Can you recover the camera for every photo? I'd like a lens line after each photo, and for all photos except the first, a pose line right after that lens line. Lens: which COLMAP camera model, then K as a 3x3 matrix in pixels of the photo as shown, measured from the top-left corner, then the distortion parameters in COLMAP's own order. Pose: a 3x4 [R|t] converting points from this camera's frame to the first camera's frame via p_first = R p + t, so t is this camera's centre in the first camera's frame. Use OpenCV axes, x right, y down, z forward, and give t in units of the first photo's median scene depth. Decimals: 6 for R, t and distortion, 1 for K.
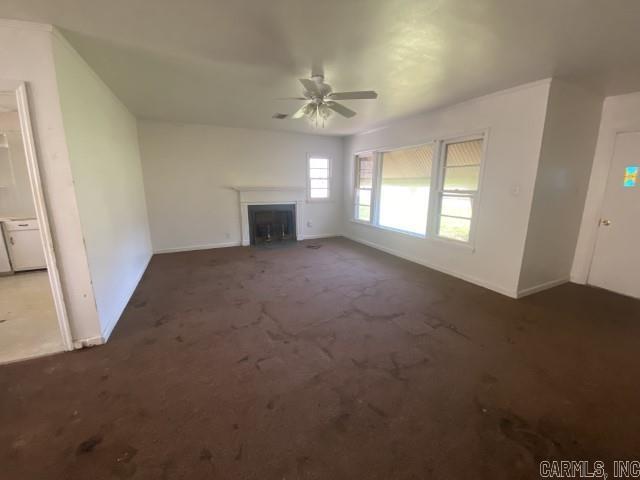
lens RADIAL K [[261.2, 0, 320.7], [0, 261.2, 237.5], [0, 0, 1]] dist [0.041003, -0.031837]
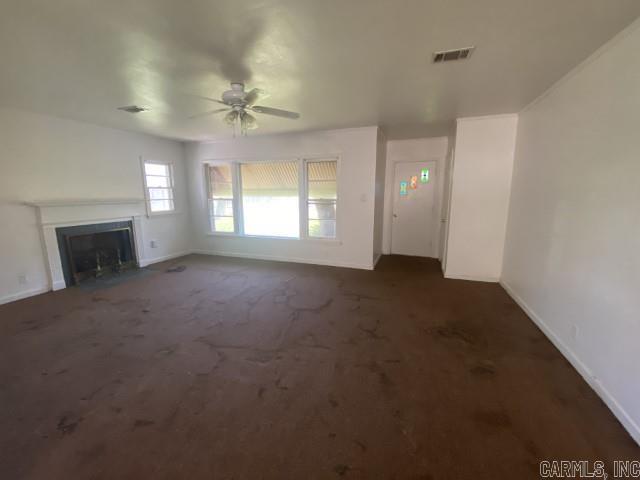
lens RADIAL K [[261.2, 0, 320.7], [0, 261.2, 237.5], [0, 0, 1]] dist [0.041003, -0.031837]
pose [[0.708099, -0.121295, 0.695617, -0.284521], [0.148414, 0.988695, 0.021322, -0.015143], [-0.690340, 0.088141, 0.718096, 0.073986]]
